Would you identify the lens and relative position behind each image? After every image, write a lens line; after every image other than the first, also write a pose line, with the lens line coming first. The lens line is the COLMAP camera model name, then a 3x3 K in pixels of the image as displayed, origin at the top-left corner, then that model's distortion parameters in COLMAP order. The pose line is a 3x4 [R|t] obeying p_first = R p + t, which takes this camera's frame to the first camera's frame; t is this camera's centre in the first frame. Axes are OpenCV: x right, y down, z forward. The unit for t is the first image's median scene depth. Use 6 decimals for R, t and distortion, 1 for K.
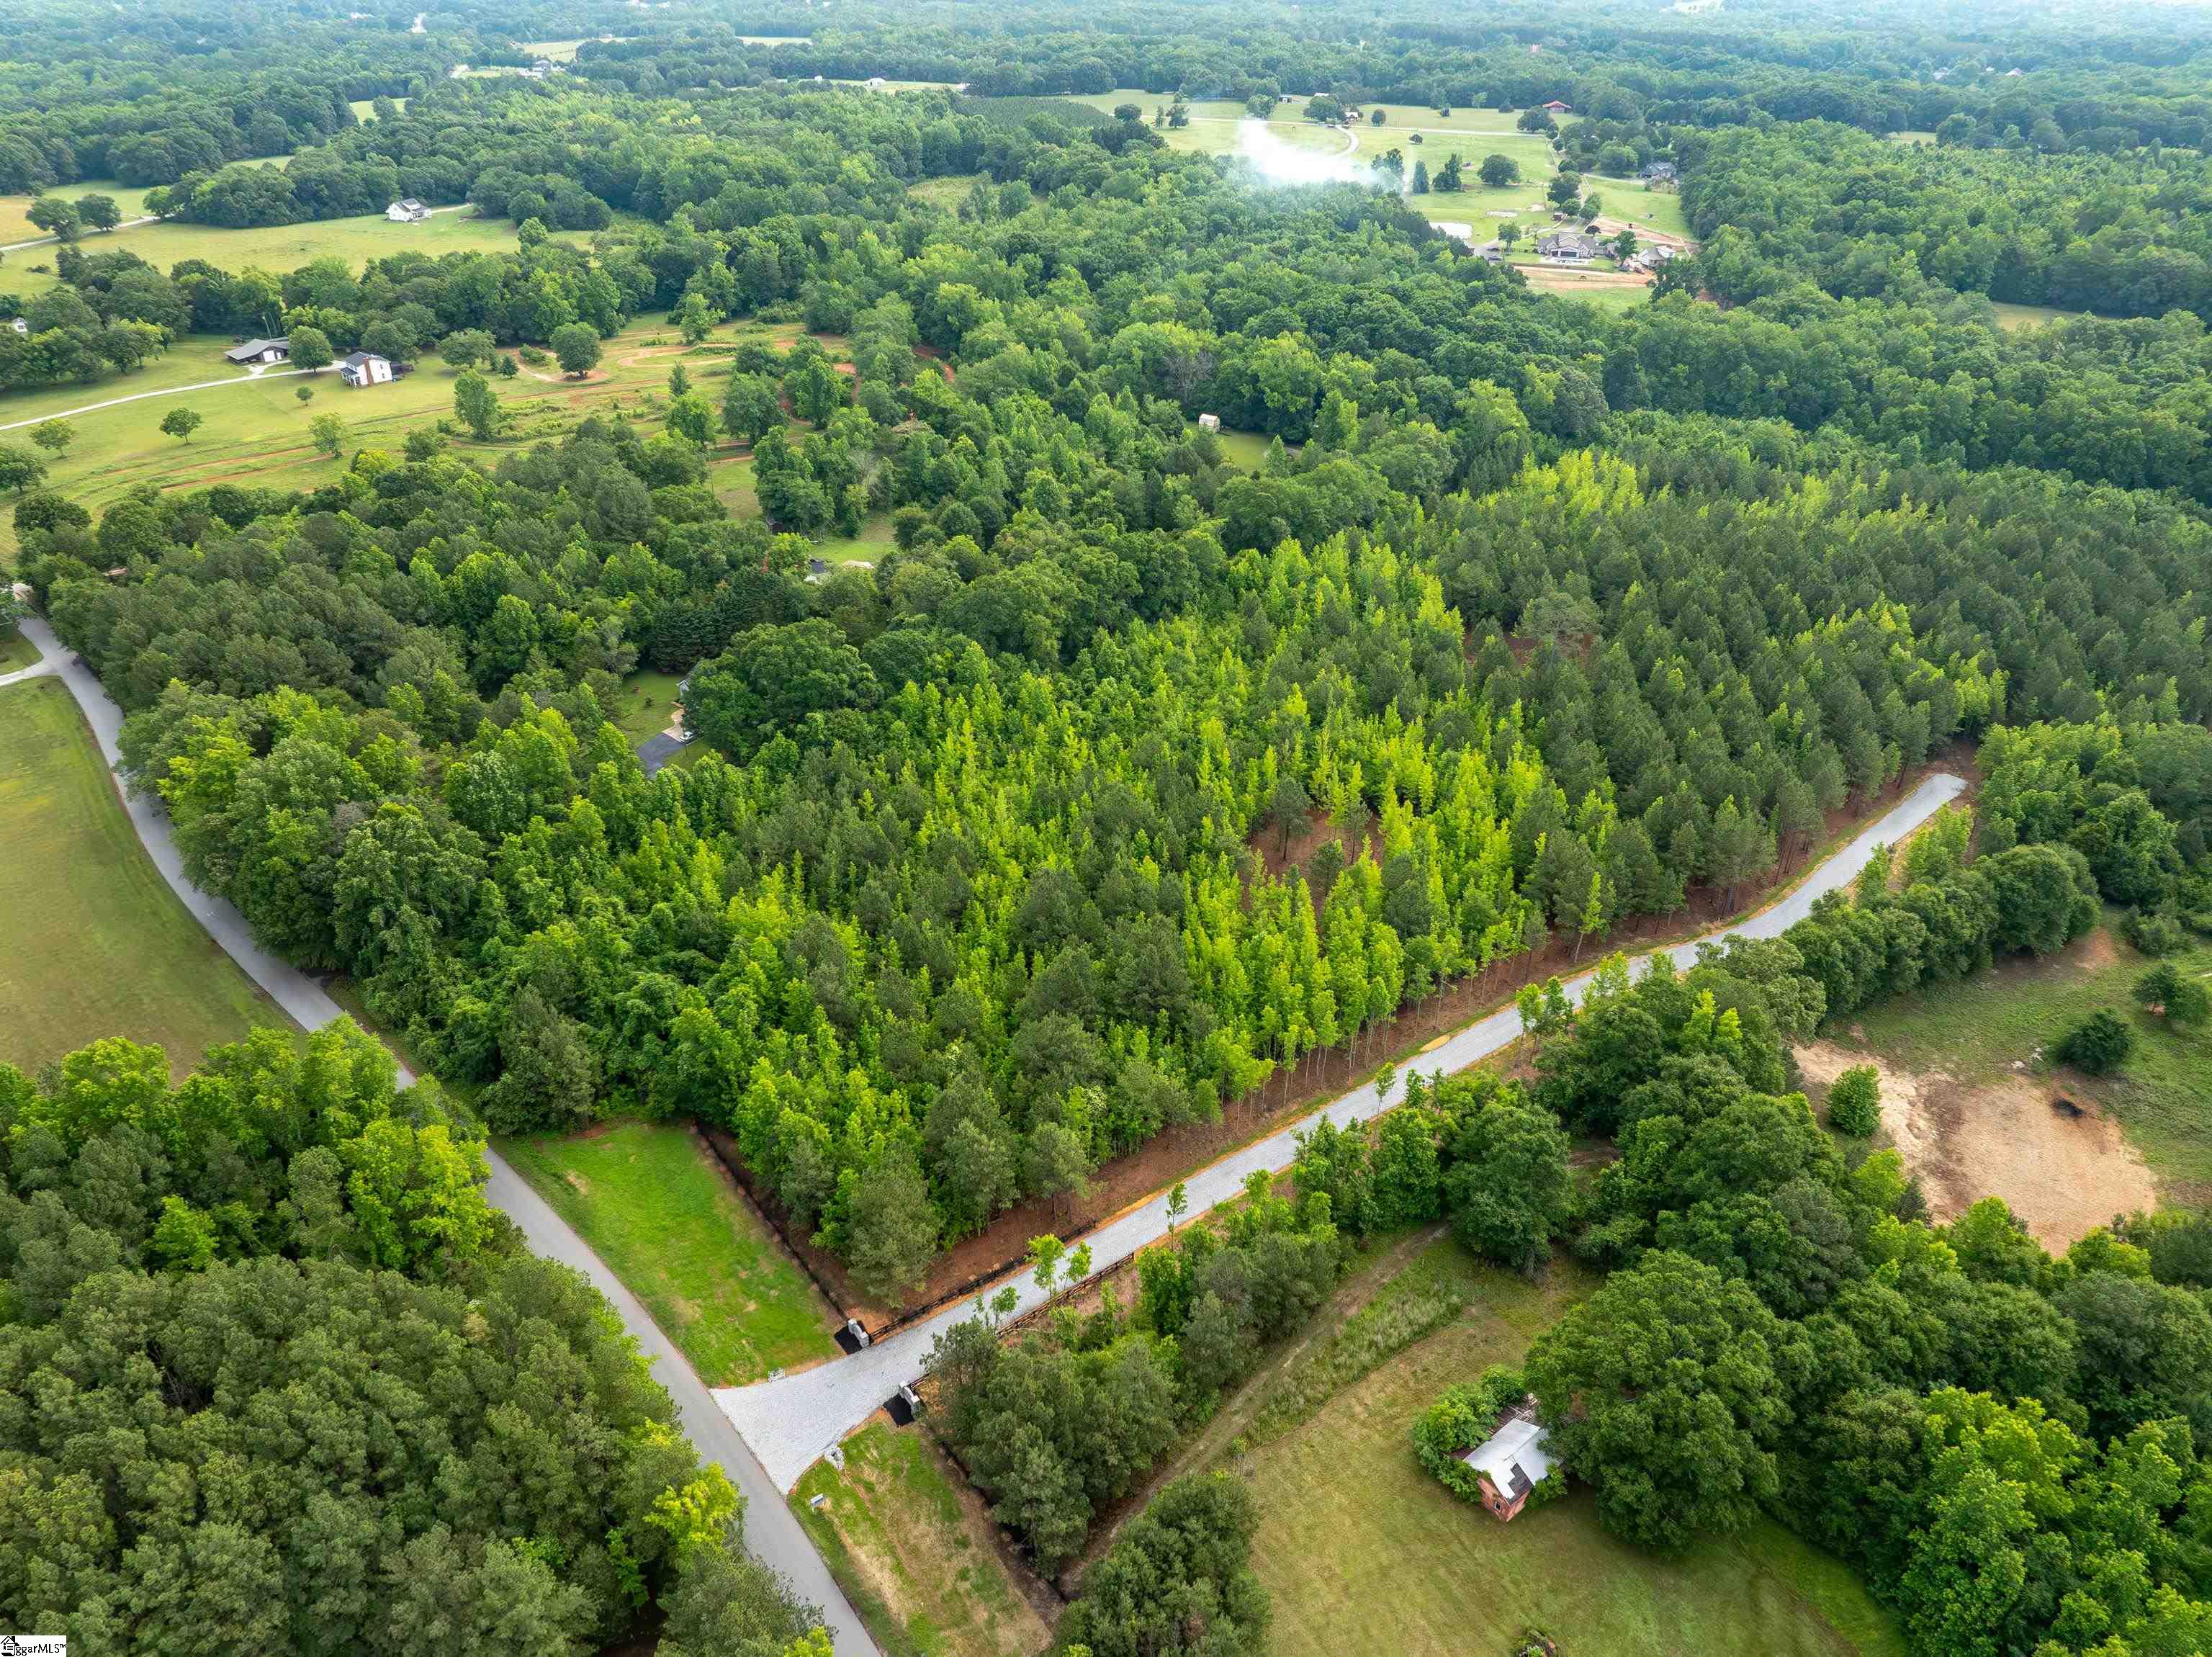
lens RADIAL K [[1551.6, 0, 1112.9], [0, 1551.6, 830.4], [0, 0, 1]] dist [-0.051195, 0.019800]
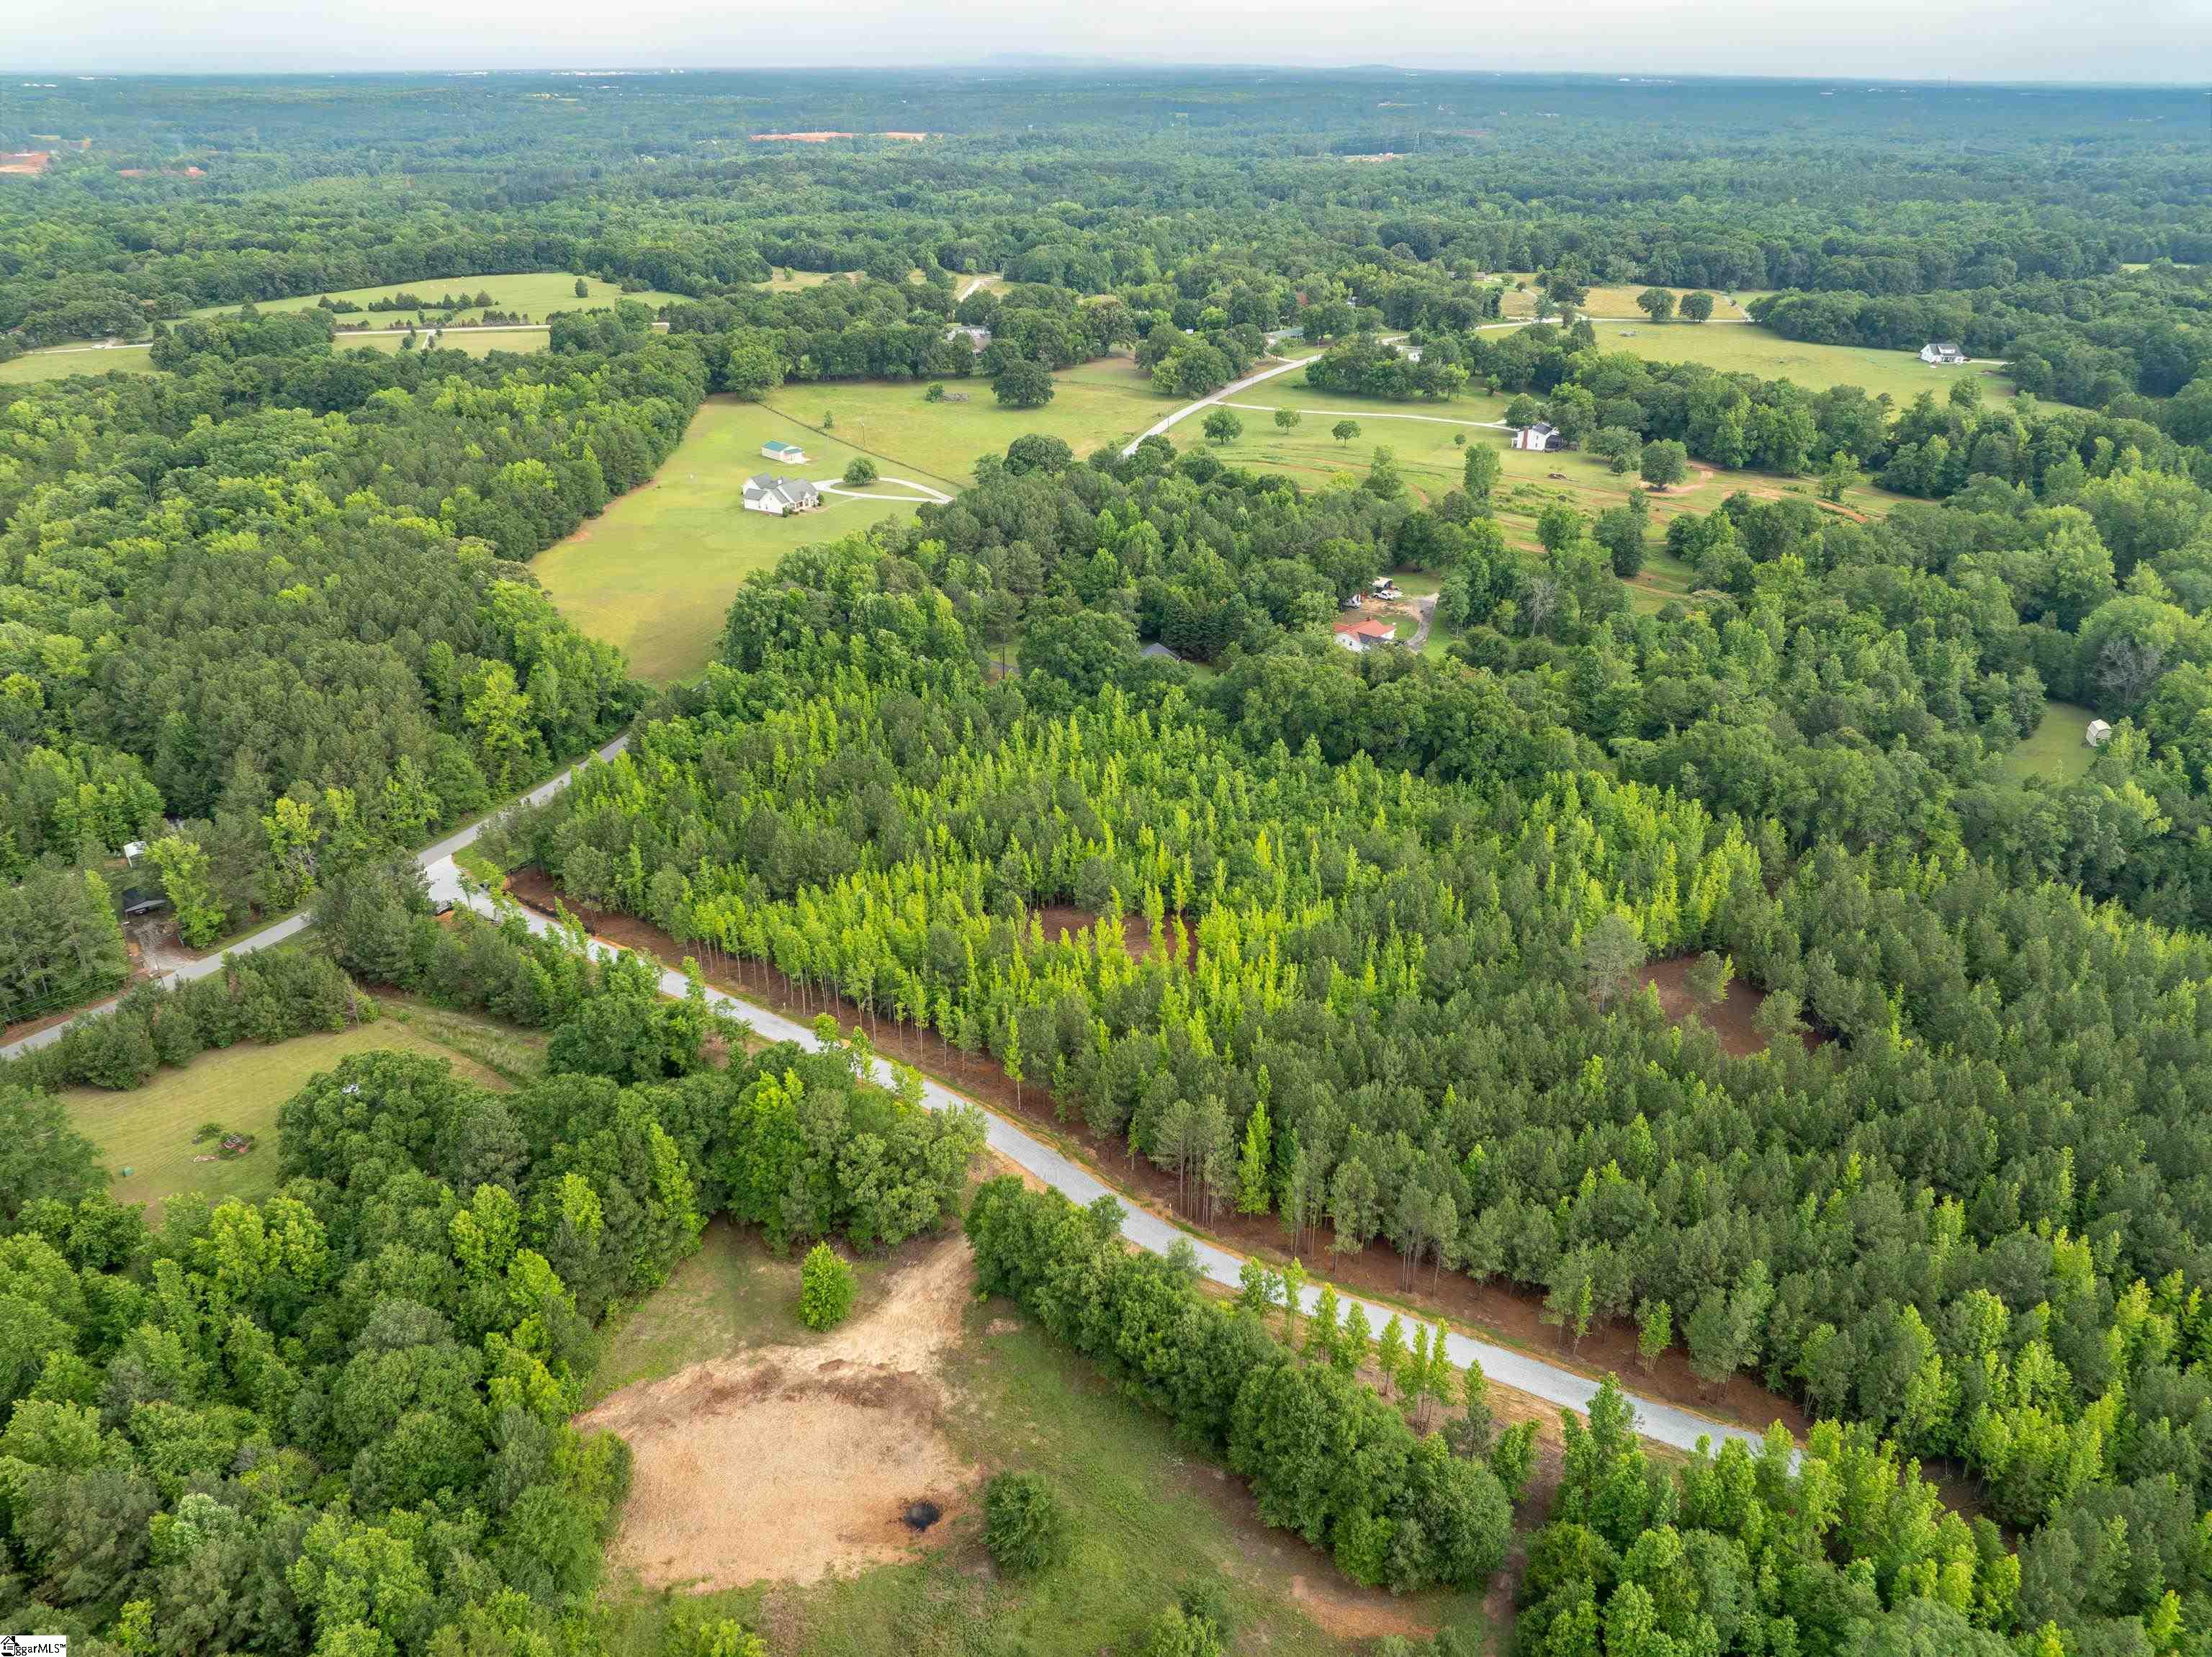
lens RADIAL K [[1551.6, 0, 1104.5], [0, 1551.6, 819.1], [0, 0, 1]] dist [-0.051195, 0.019800]
pose [[0.336729, 0.408171, -0.848534, 0.531038], [-0.481319, 0.849143, 0.217459, -0.151762], [0.809287, 0.335191, 0.482391, 0.258418]]
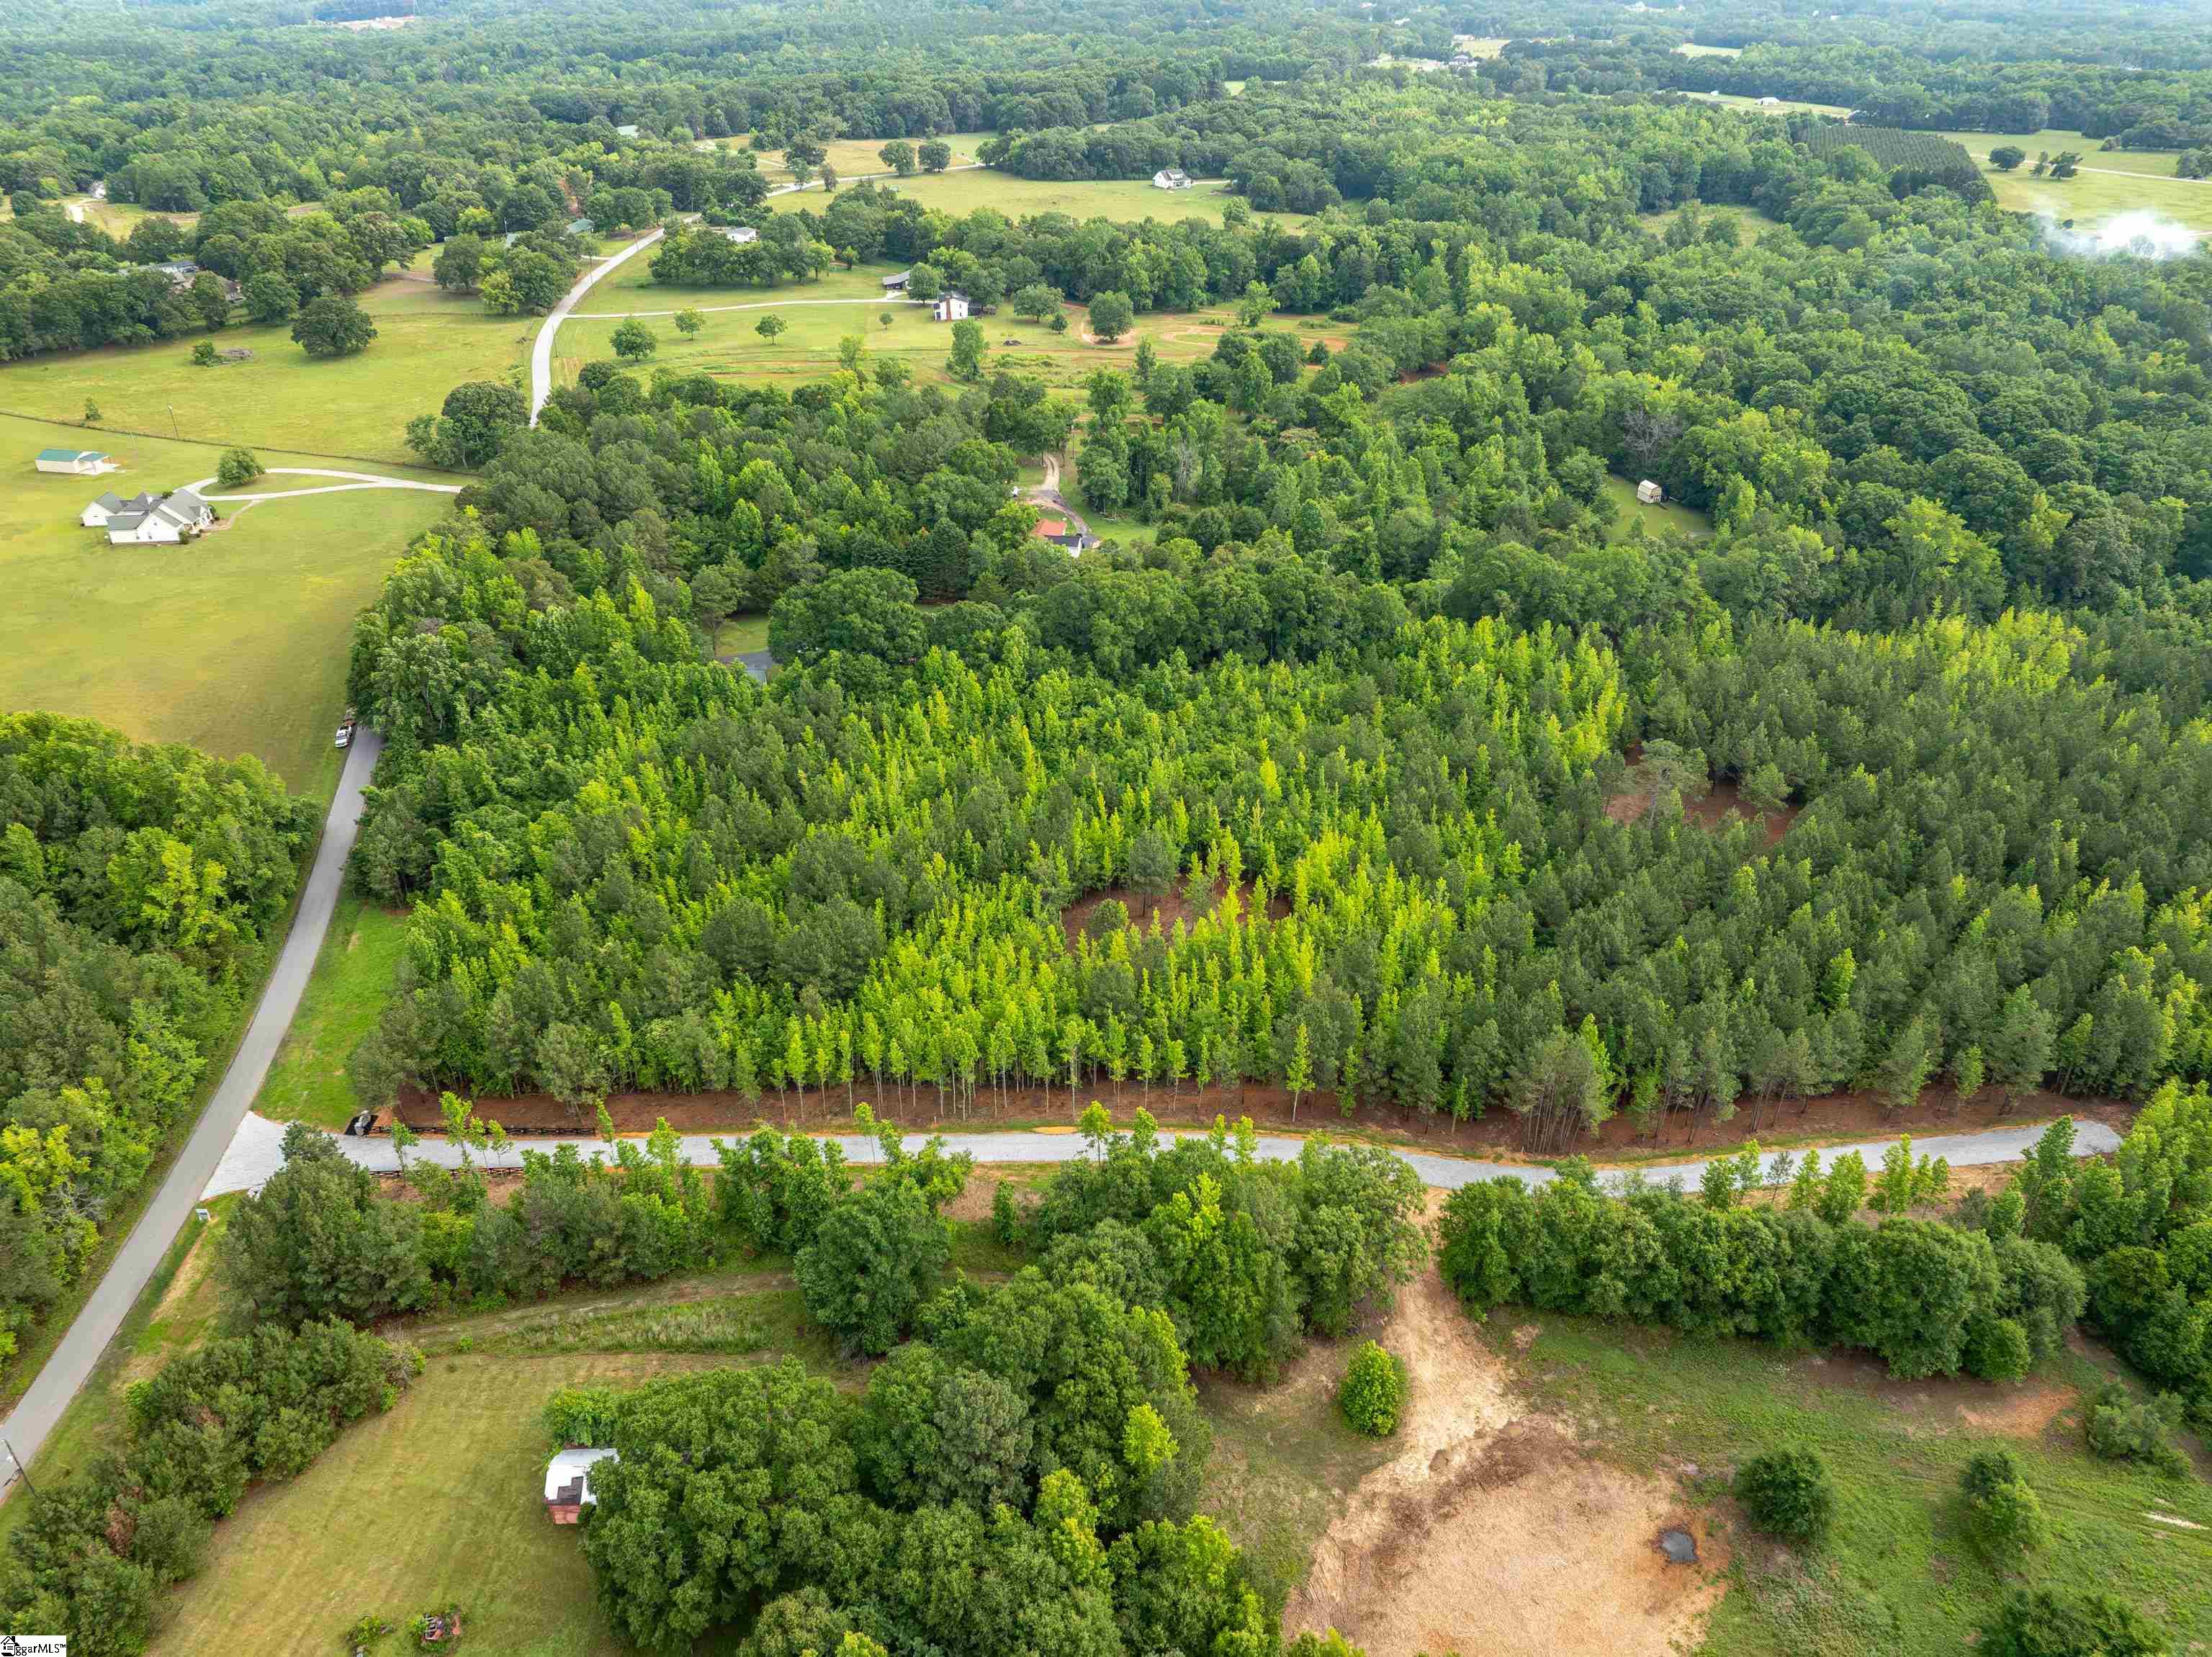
lens RADIAL K [[1551.6, 0, 1106.0], [0, 1551.6, 835.1], [0, 0, 1]] dist [-0.051195, 0.019800]
pose [[0.815316, 0.295871, -0.497715, 0.299462], [-0.295106, 0.951901, 0.082448, -0.054301], [0.498169, 0.079657, 0.863413, 0.091640]]
